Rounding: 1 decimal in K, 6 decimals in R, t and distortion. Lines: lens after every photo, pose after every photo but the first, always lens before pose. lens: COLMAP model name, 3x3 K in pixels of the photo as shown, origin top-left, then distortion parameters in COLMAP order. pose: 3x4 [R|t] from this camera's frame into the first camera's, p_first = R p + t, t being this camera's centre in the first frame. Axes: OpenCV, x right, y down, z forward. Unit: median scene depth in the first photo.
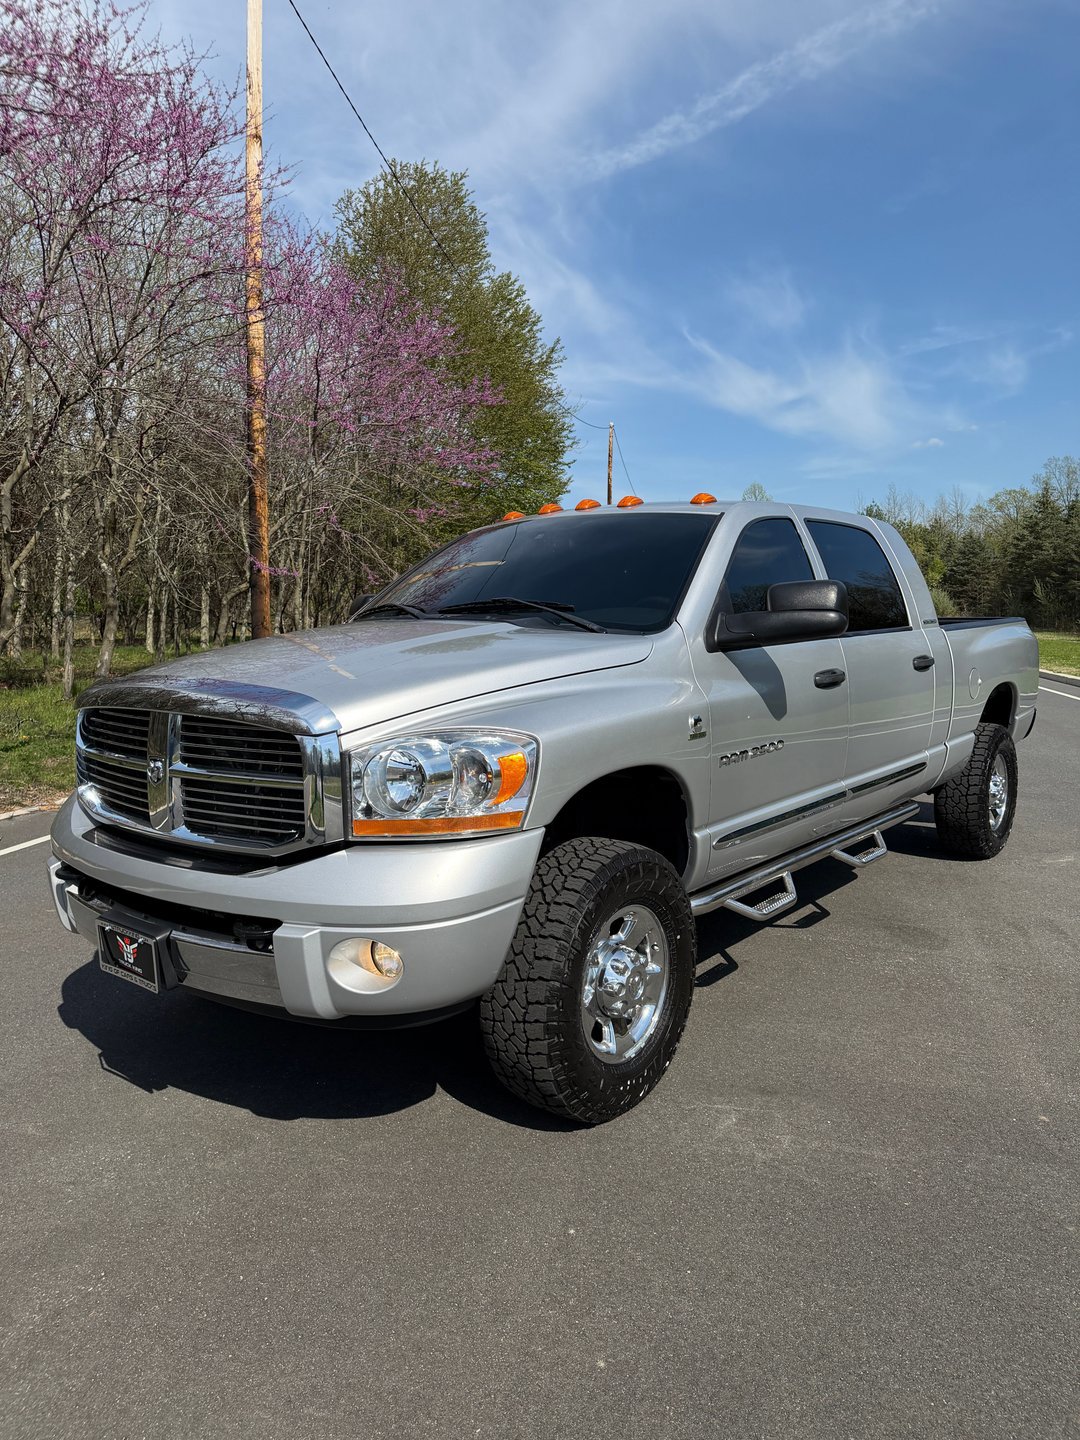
lens RADIAL K [[1030.6, 0, 526.2], [0, 1030.6, 711.1], [0, 0, 1]] dist [0.180237, -0.409324]
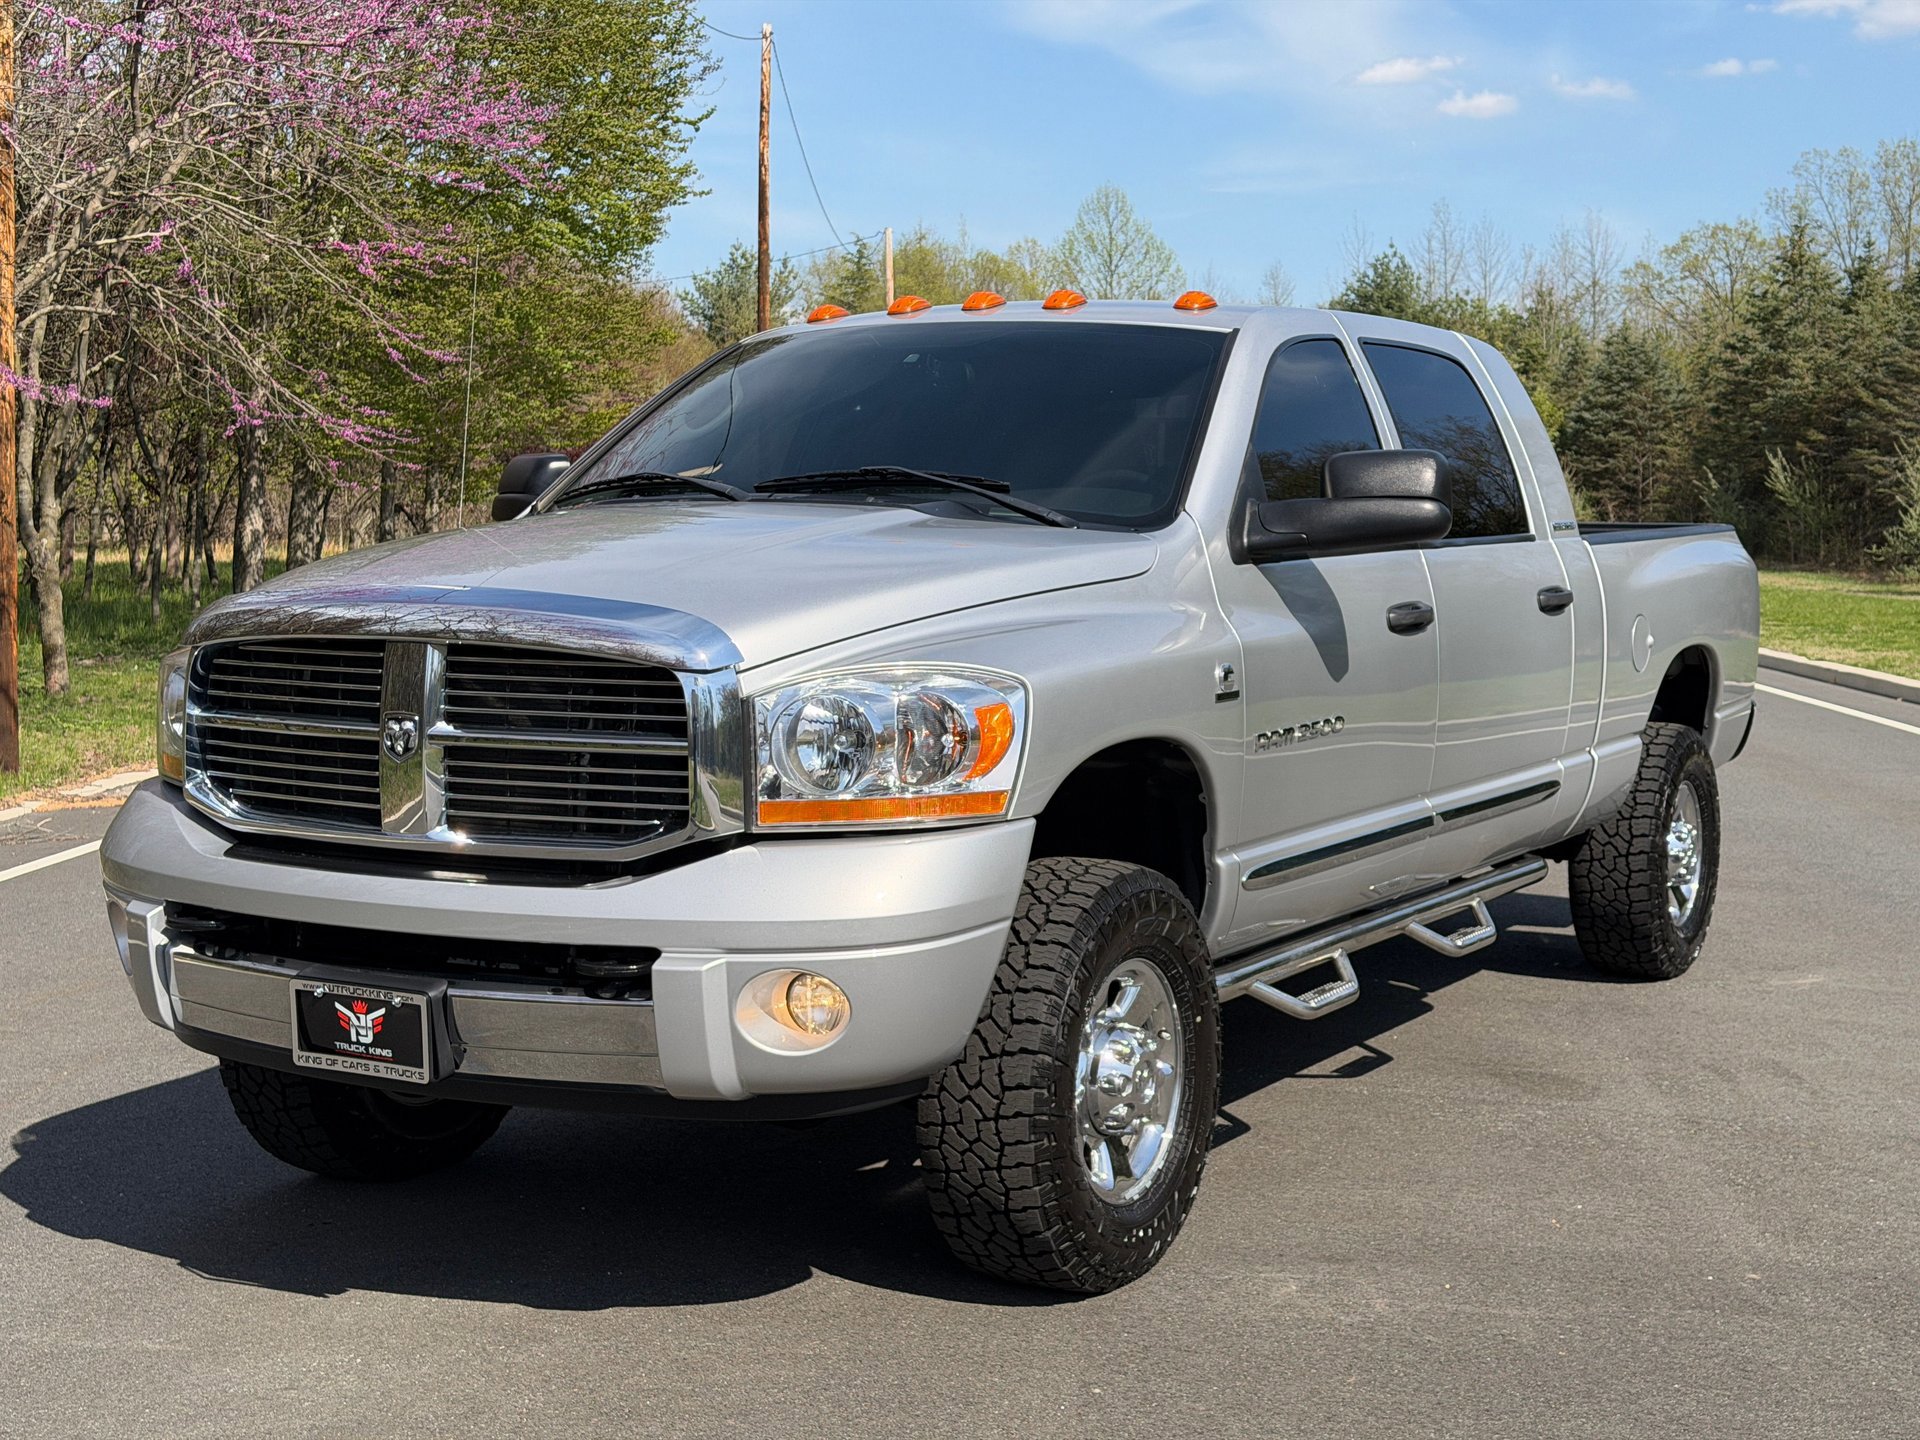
lens RADIAL K [[2777.2, 0, 960.0], [0, 2777.2, 720.0], [0, 0, 1]] dist [0.138312, -0.005932]
pose [[0.985943, 0.004365, 0.167028, -0.266797], [-0.001190, 0.999817, -0.019103, 0.069070], [-0.167081, 0.018635, 0.985767, -0.604565]]
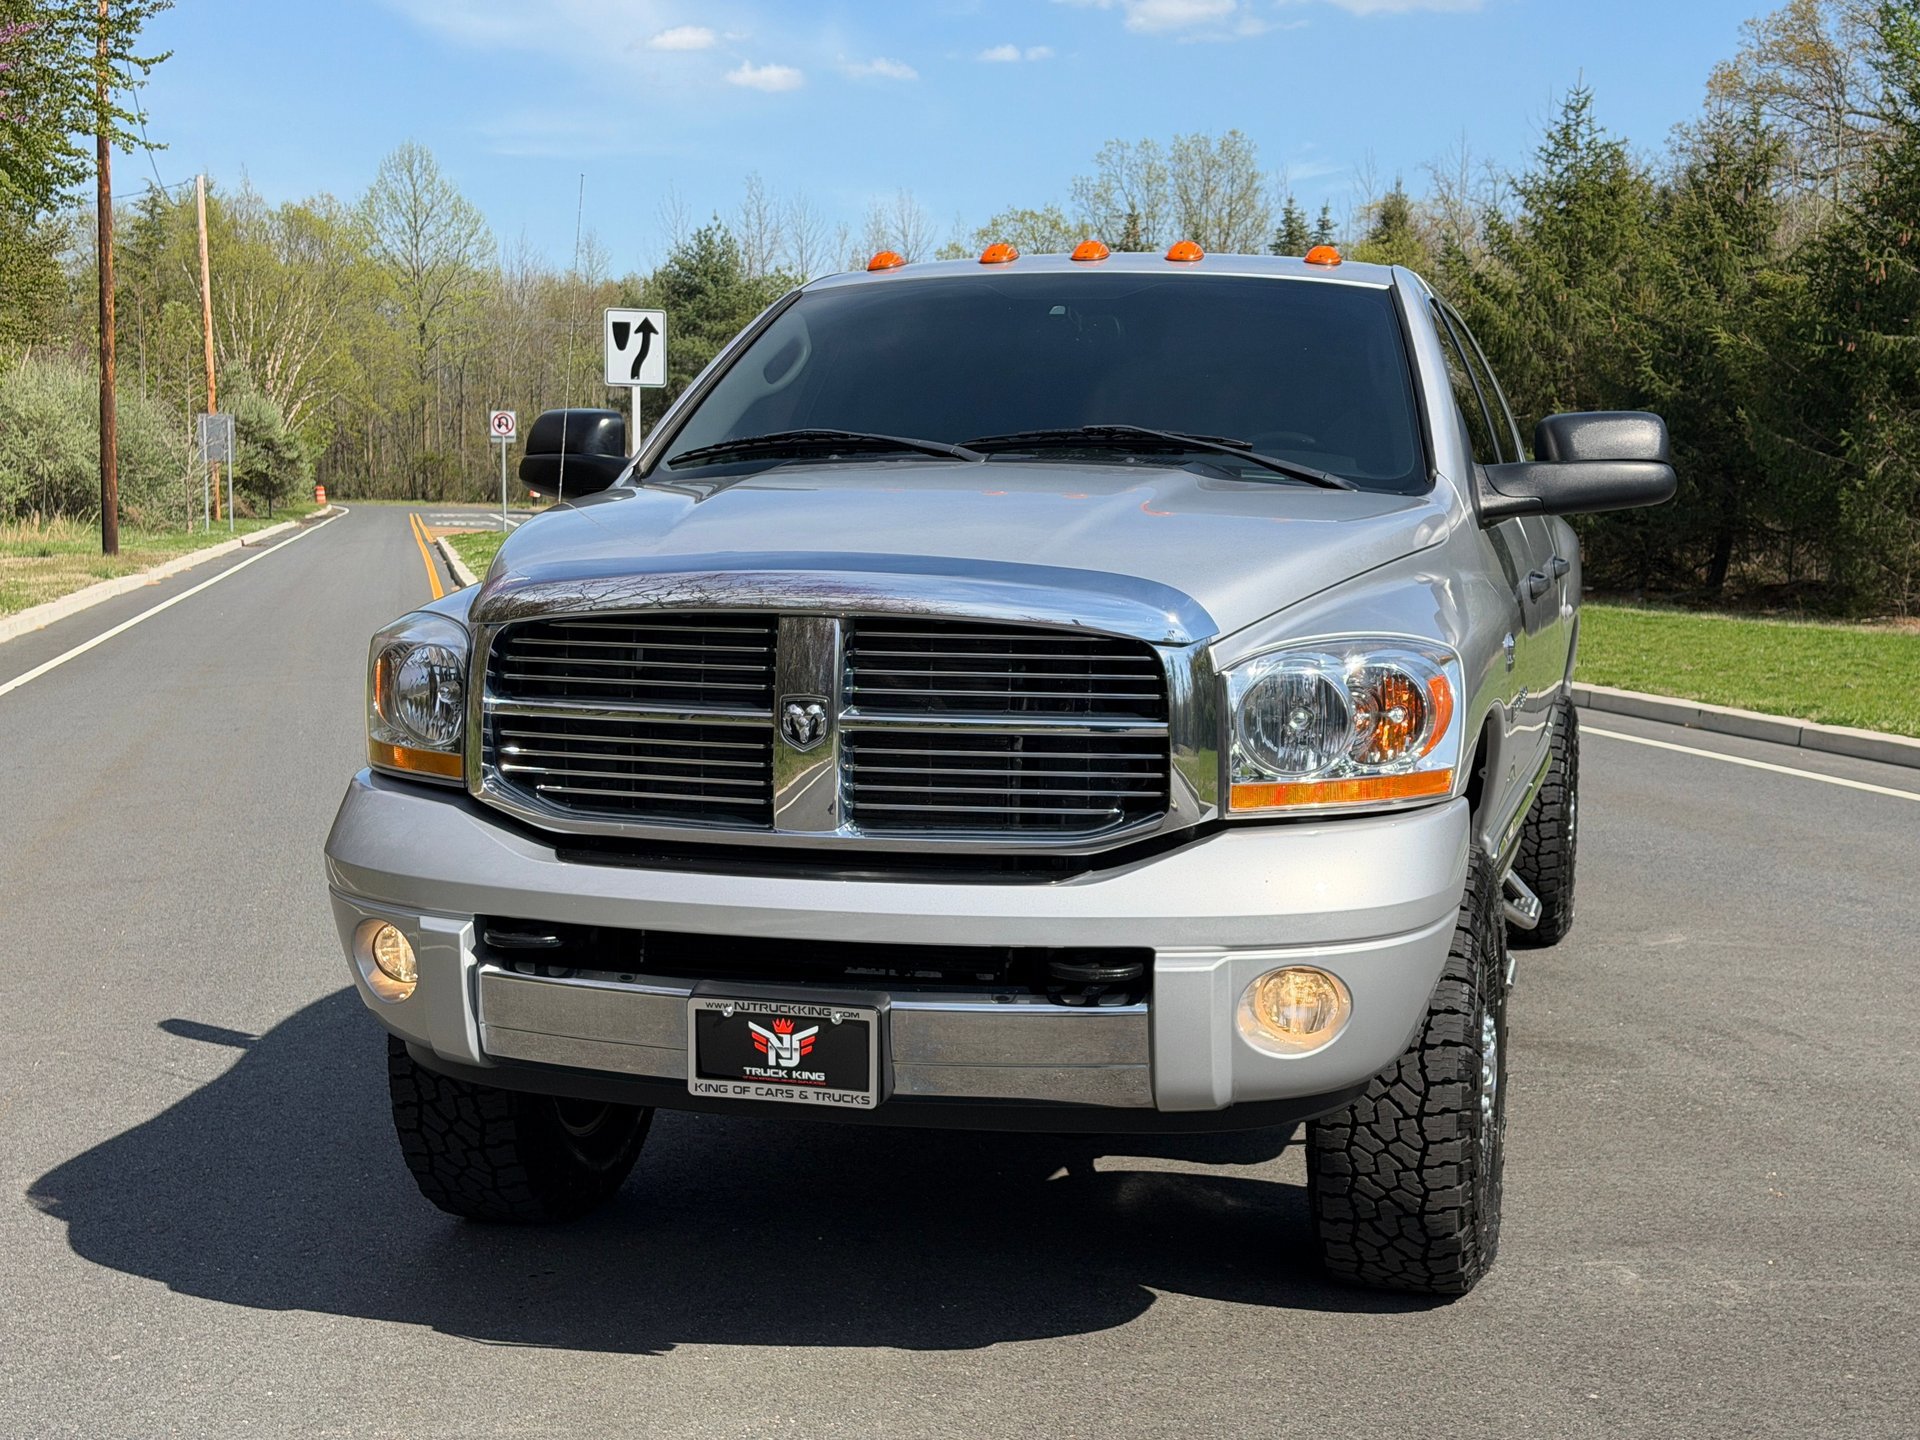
lens RADIAL K [[2822.9, 0, 984.9], [0, 2822.9, 754.4], [0, 0, 1]] dist [0.150507, 0.009612]
pose [[0.906523, -0.018882, 0.421735, -0.788494], [0.019802, 0.999801, 0.002198, 0.064087], [-0.421693, 0.006359, 0.906717, -0.345536]]
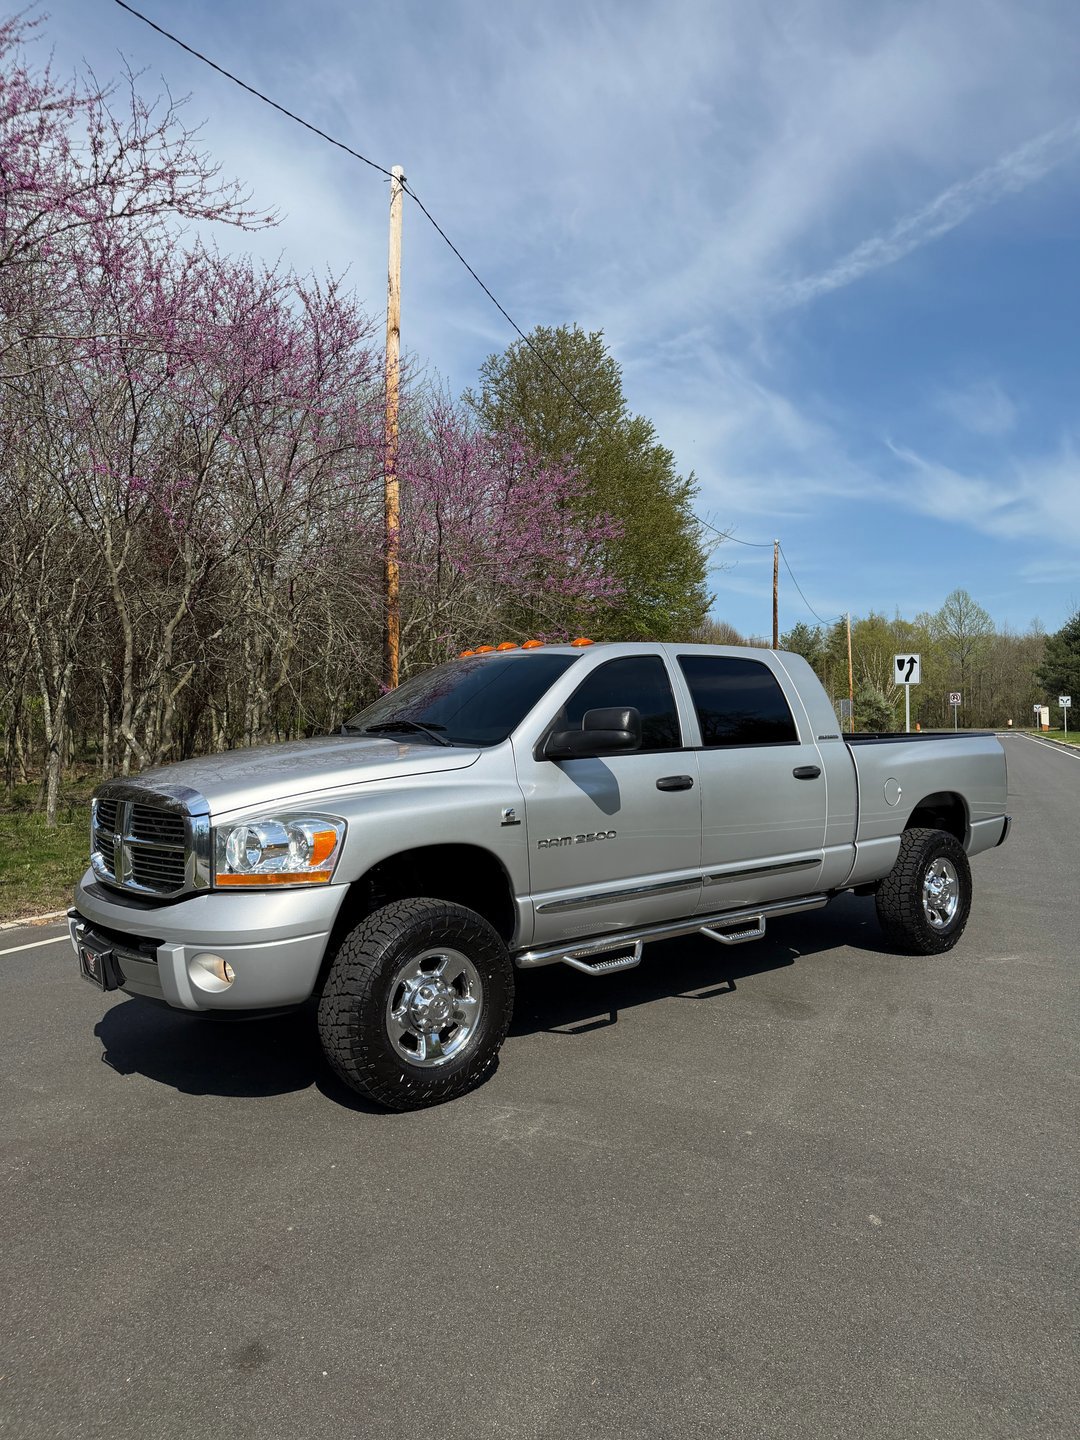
lens RADIAL K [[1030.6, 0, 526.2], [0, 1030.6, 711.1], [0, 0, 1]] dist [0.180237, -0.409324]
pose [[0.980728, -0.006391, -0.195274, 0.442034], [-0.014505, 0.994325, -0.105393, 0.019594], [0.194840, 0.106194, 0.975069, -0.308581]]
